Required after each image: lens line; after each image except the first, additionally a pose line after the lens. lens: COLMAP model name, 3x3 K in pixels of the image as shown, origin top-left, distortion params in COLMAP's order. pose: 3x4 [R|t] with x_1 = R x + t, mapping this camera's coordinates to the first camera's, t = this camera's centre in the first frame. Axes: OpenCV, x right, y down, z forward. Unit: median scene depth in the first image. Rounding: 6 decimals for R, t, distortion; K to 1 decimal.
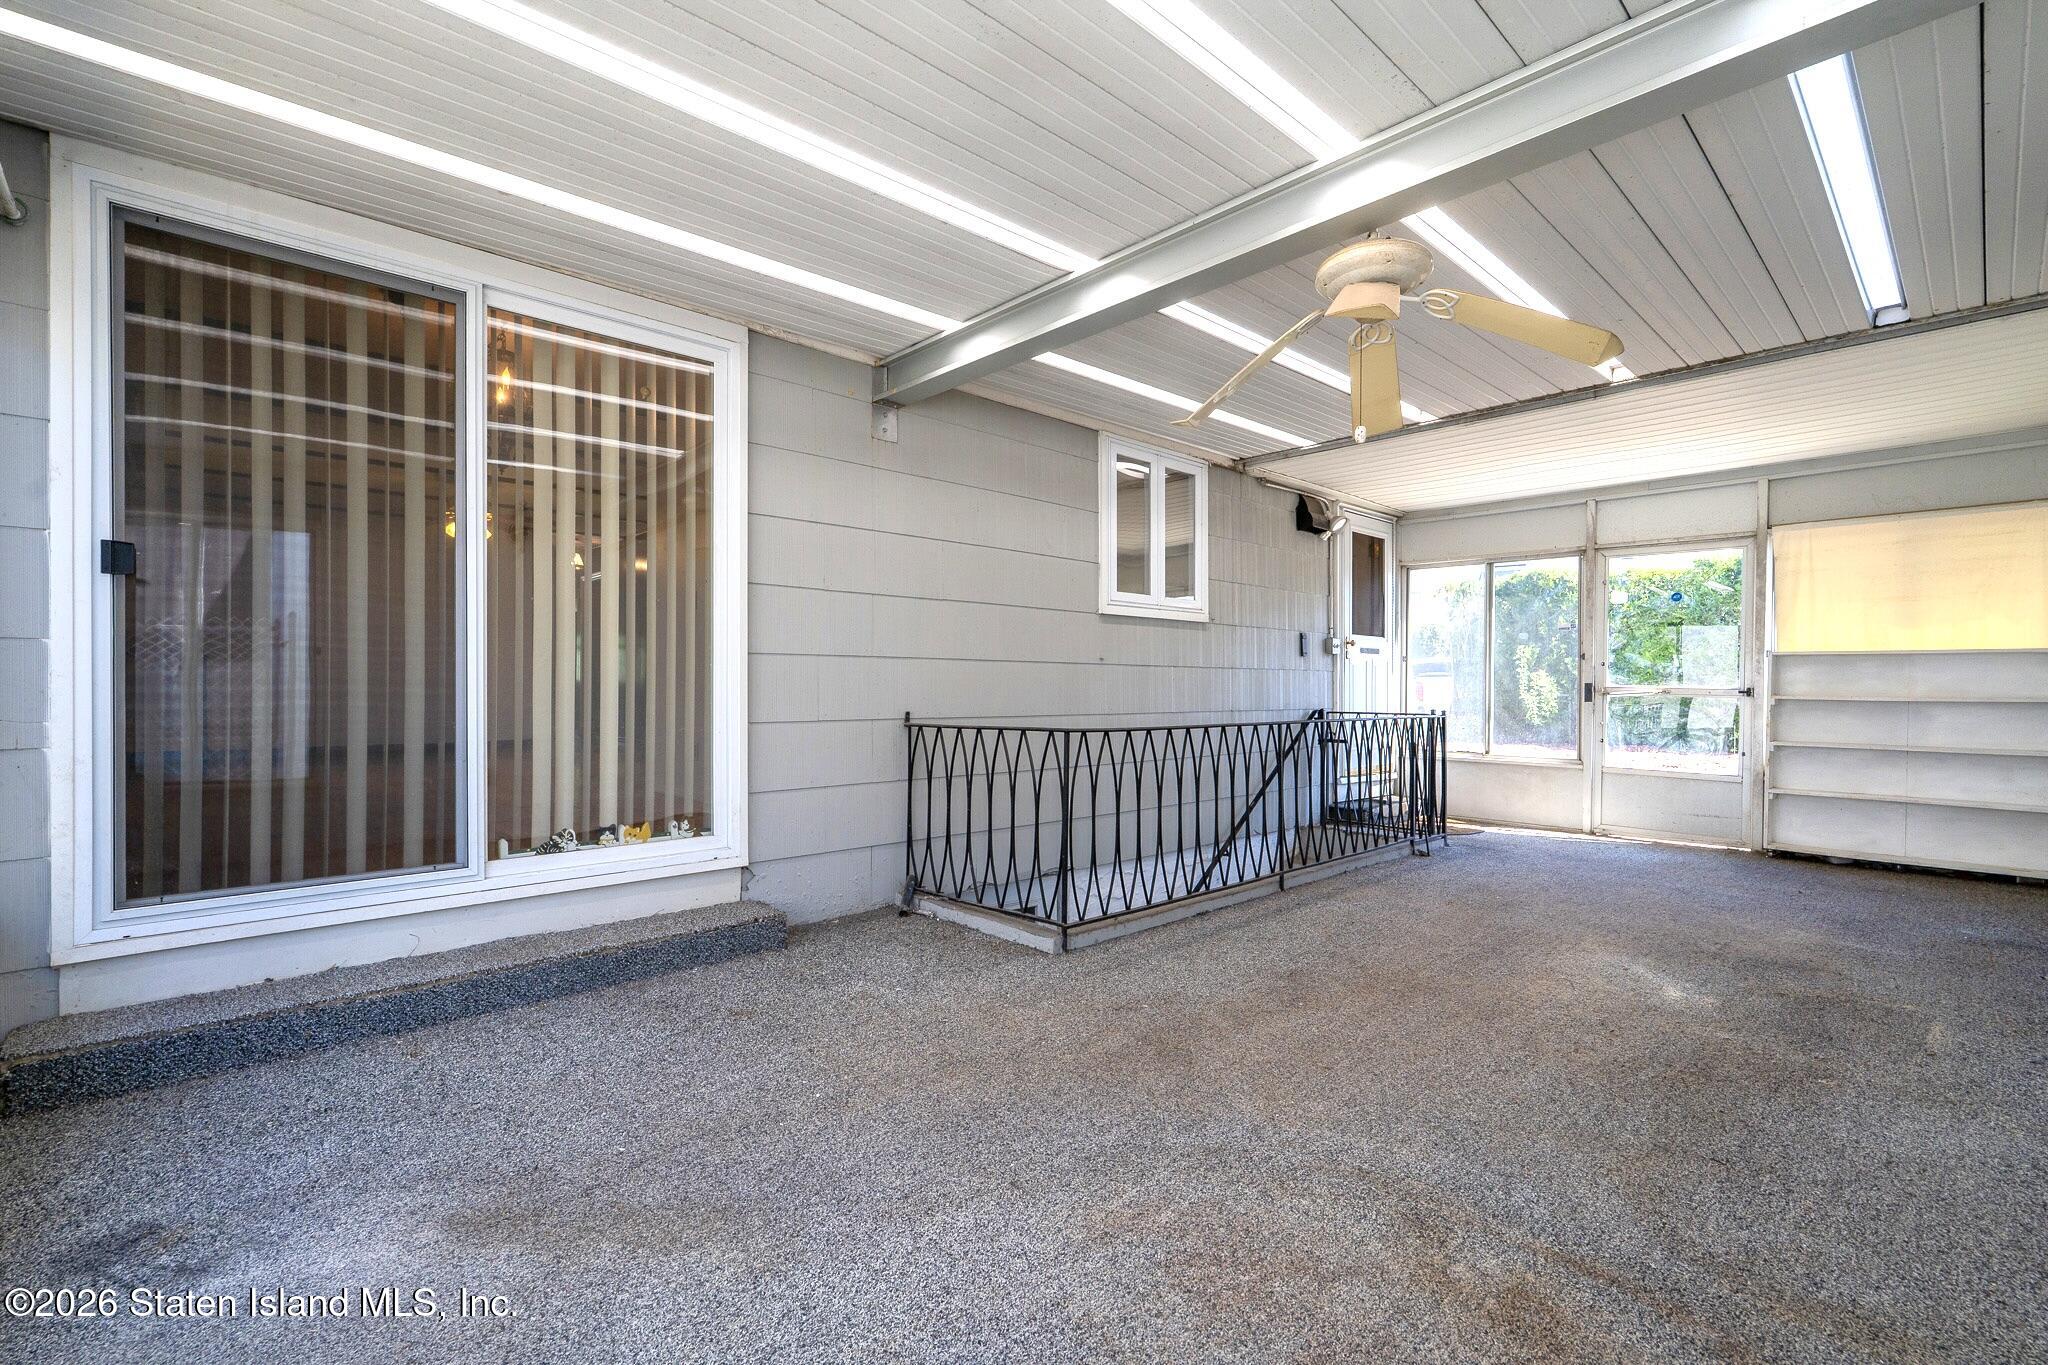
lens RADIAL K [[927.7, 0, 1029.3], [0, 927.7, 682.5], [0, 0, 1]] dist [-0.005577, 0.000318]
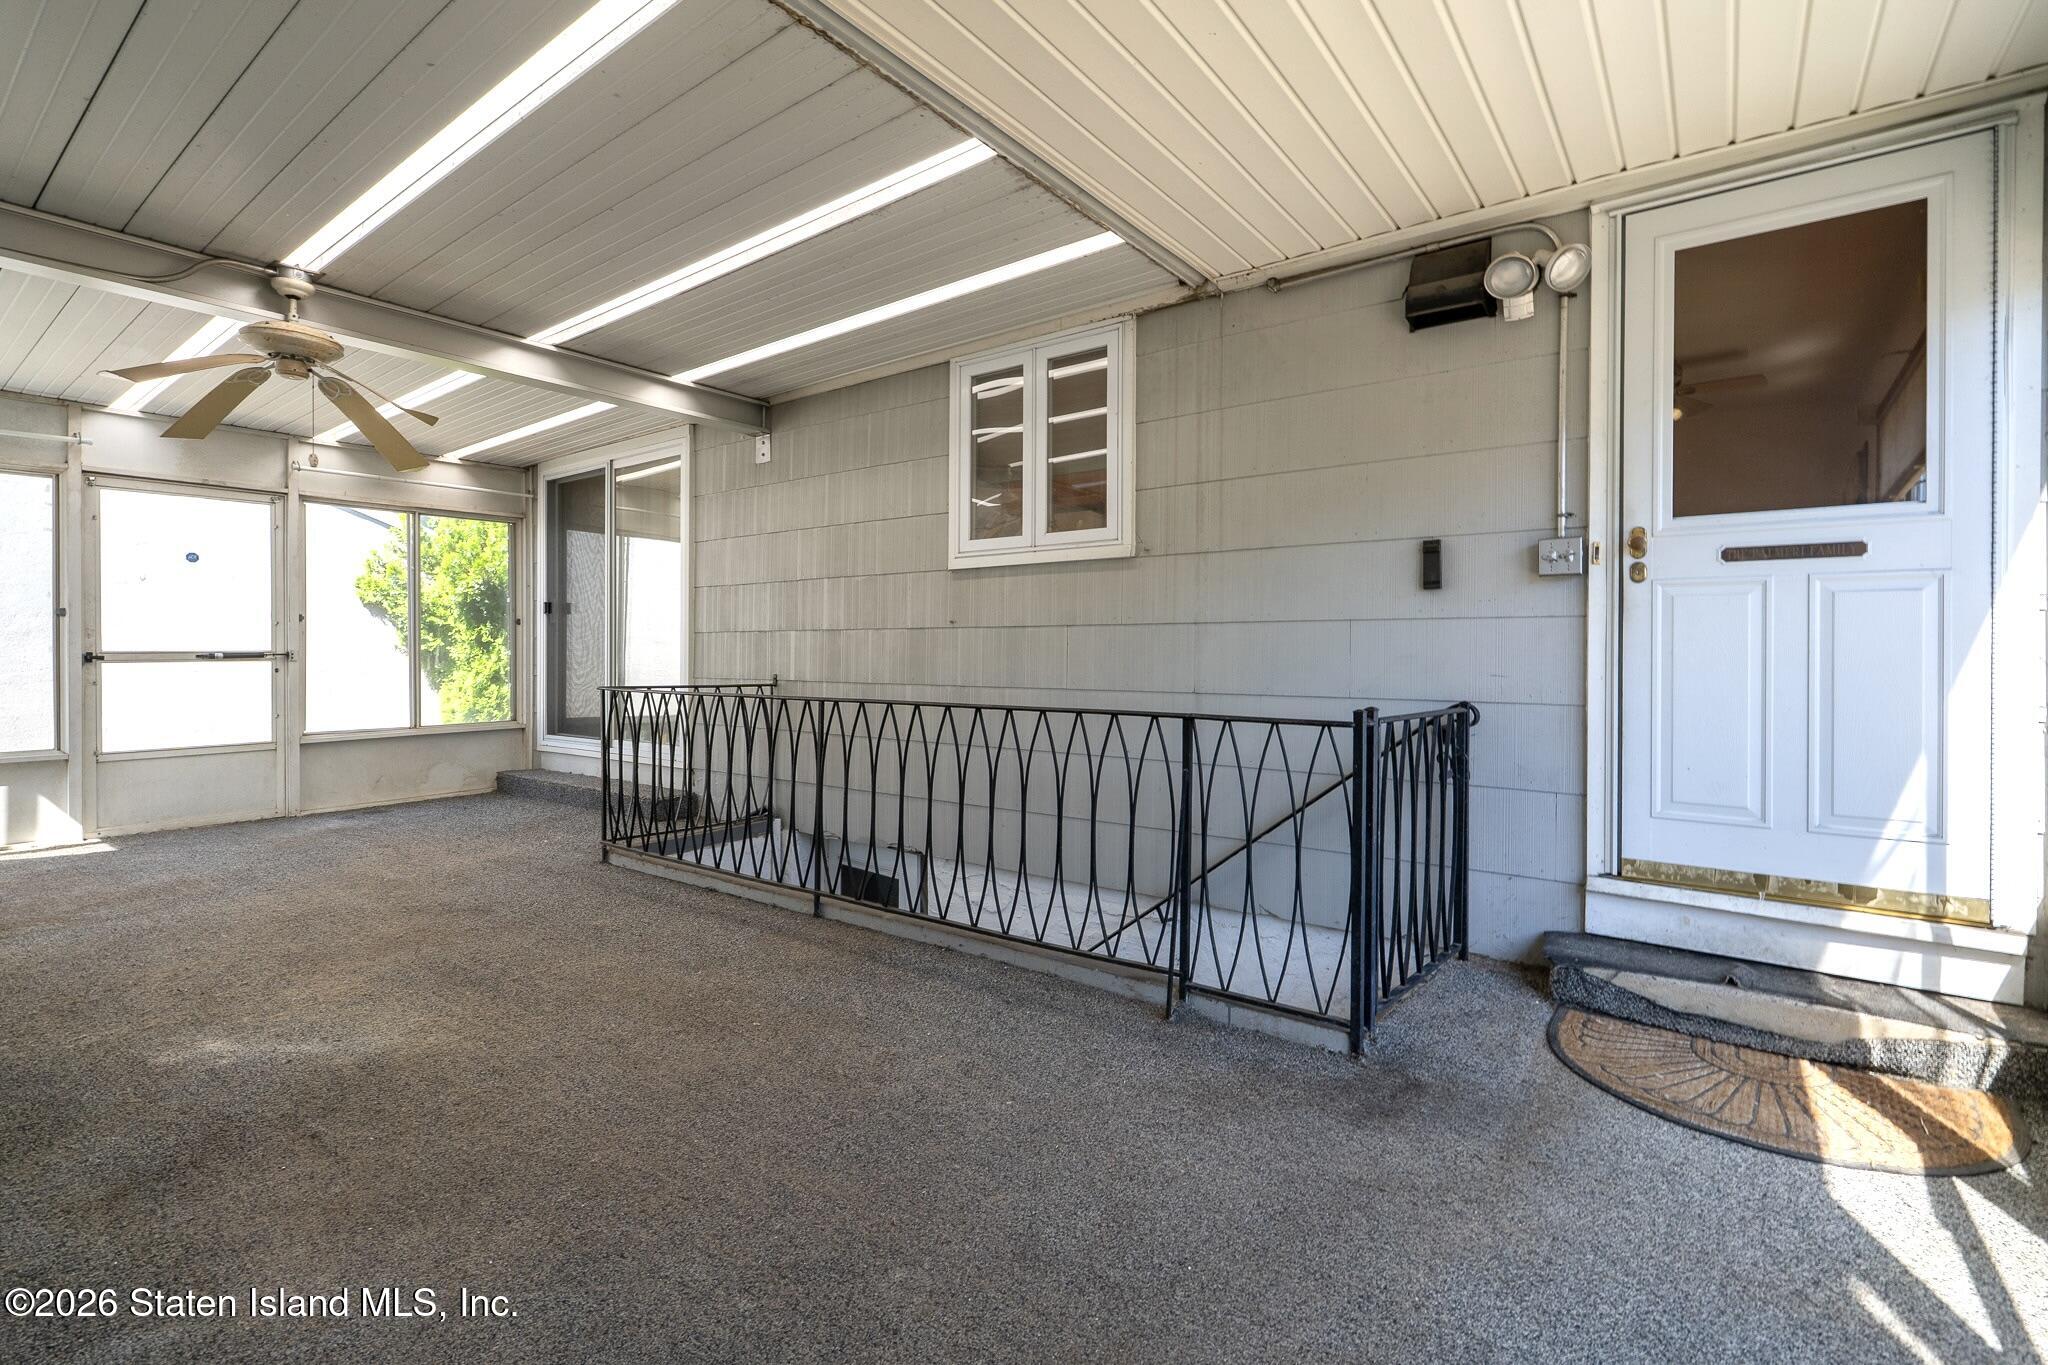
lens RADIAL K [[927.7, 0, 1028.8], [0, 927.7, 674.2], [0, 0, 1]] dist [-0.005577, 0.000318]
pose [[0.180332, 0.009634, -0.983559, 0.932222], [0.000661, 0.999951, 0.009916, 0.014002], [0.983606, -0.002438, 0.180317, 0.908174]]
